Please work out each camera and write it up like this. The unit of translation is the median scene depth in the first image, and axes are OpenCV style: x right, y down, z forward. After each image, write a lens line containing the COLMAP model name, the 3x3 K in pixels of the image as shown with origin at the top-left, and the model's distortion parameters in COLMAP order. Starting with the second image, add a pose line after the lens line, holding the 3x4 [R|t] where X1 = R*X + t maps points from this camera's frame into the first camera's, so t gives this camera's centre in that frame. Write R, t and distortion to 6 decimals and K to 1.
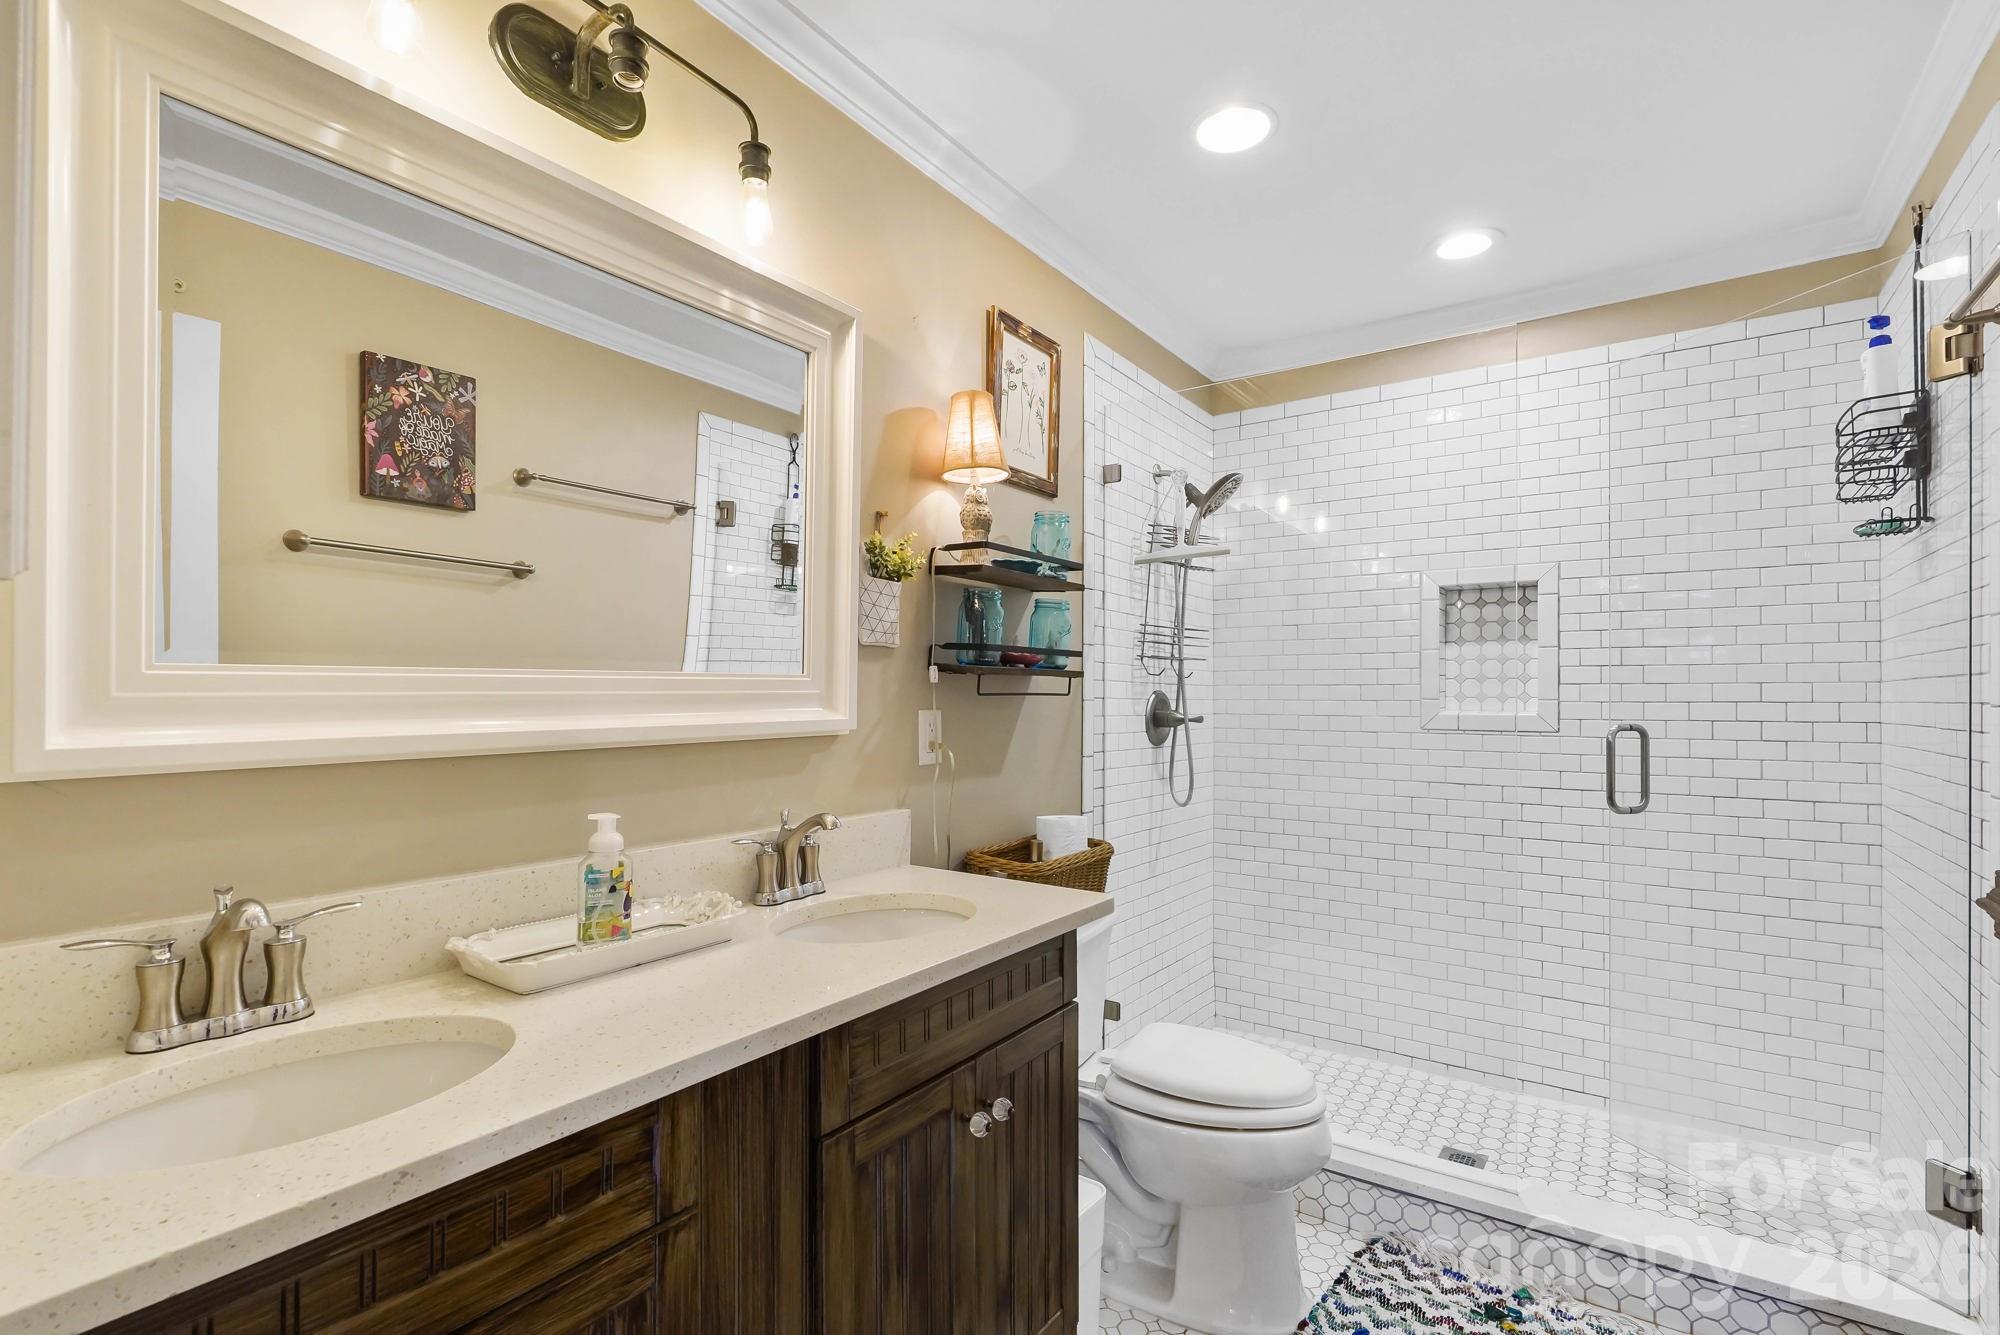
lens RADIAL K [[928.7, 0, 1003.5], [0, 928.7, 681.8], [0, 0, 1]] dist [-0.001917, 0.000717]
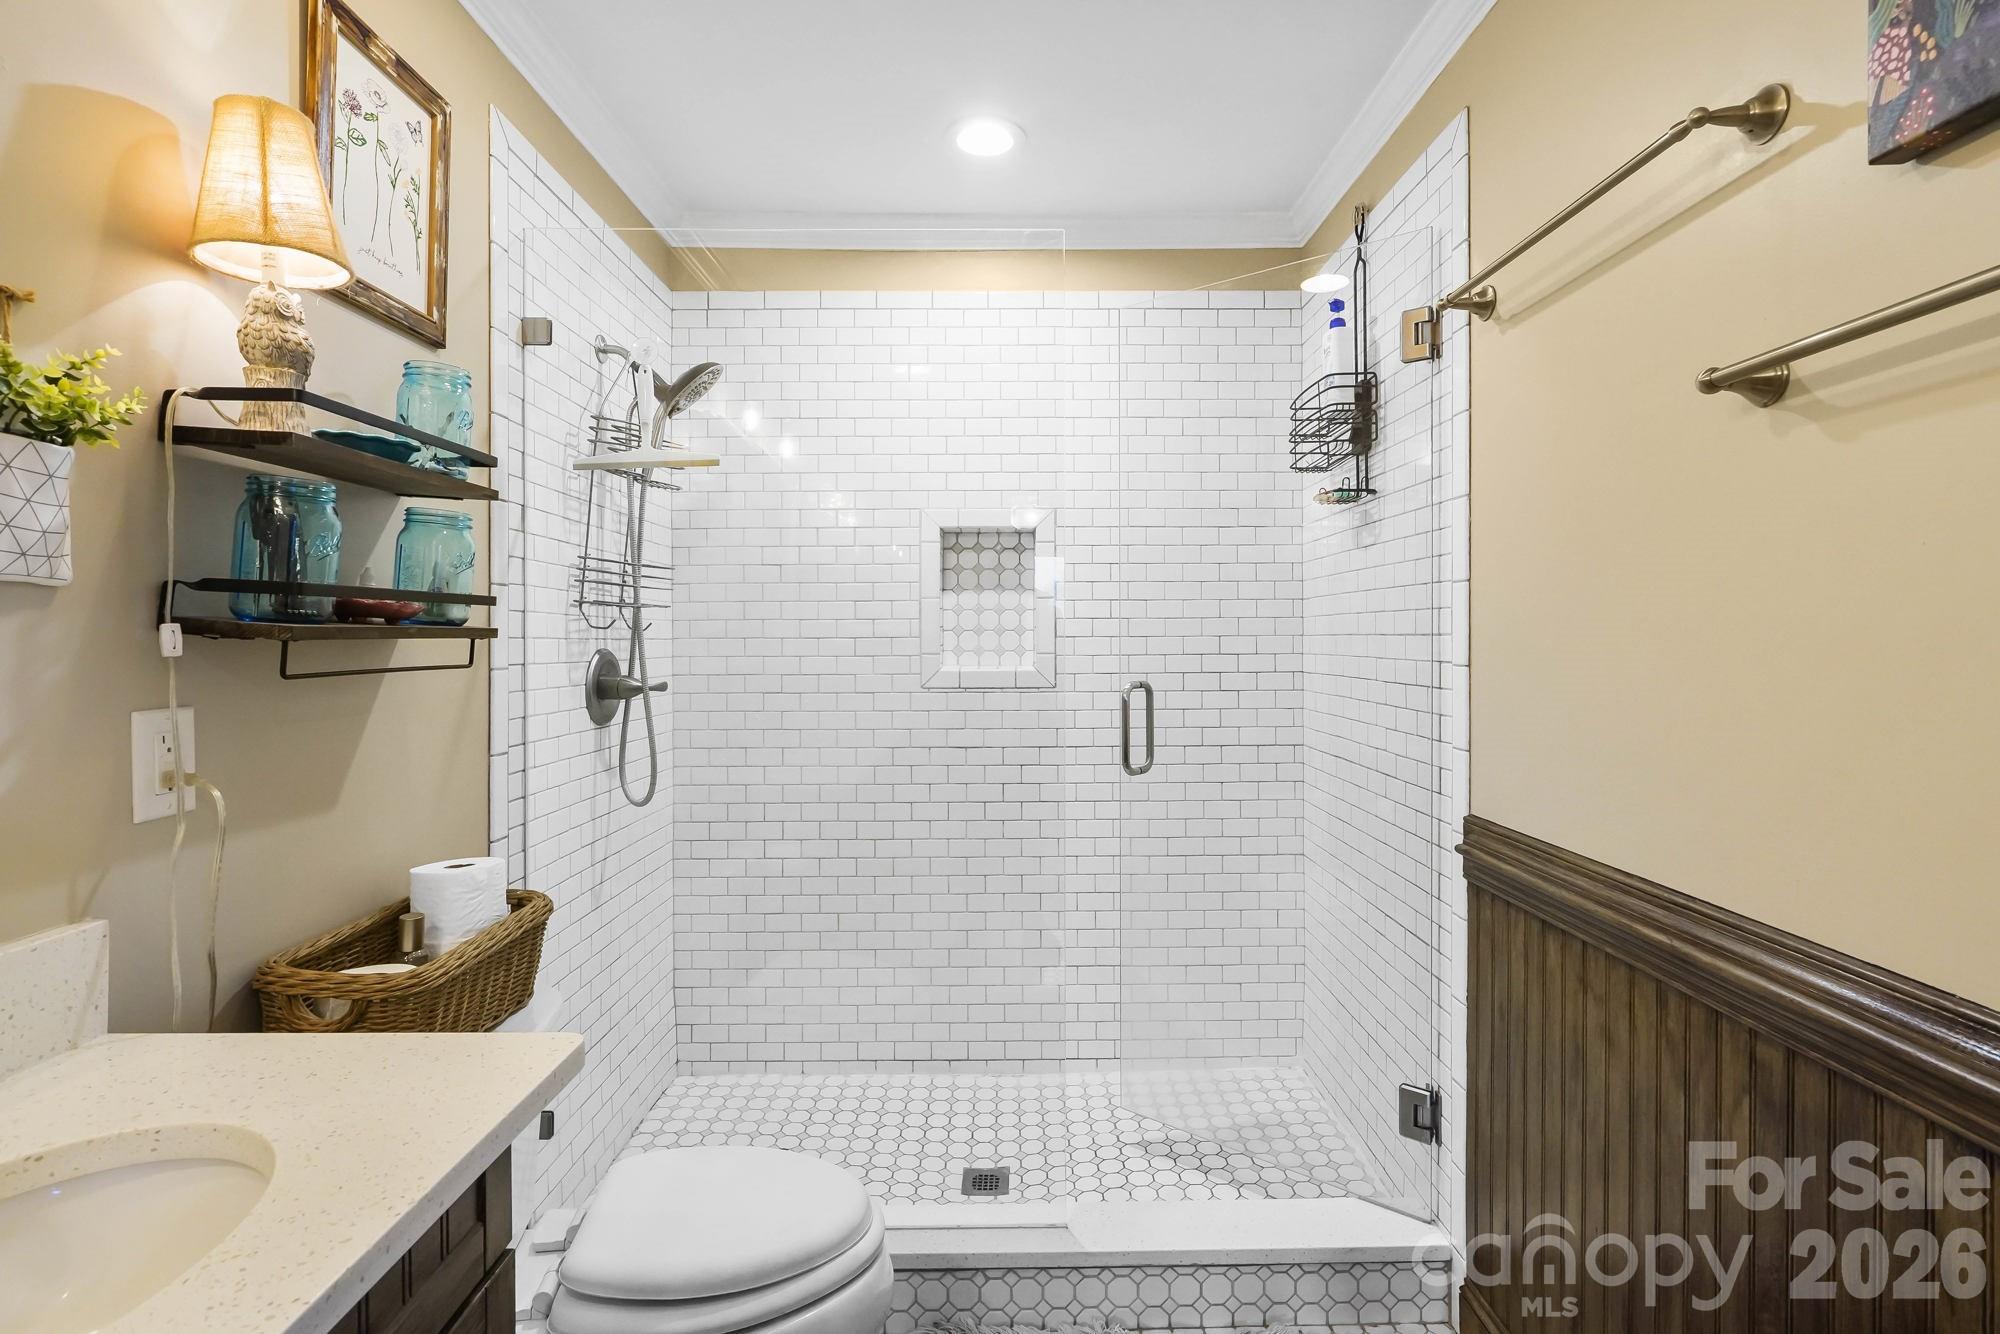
lens RADIAL K [[928.7, 0, 1006.8], [0, 928.7, 629.6], [0, 0, 1]] dist [-0.001917, 0.000717]
pose [[0.811479, -0.004495, 0.584365, -0.001056], [-0.002385, 0.999937, 0.011004, -0.017876], [-0.584377, -0.010324, 0.811416, 0.285777]]
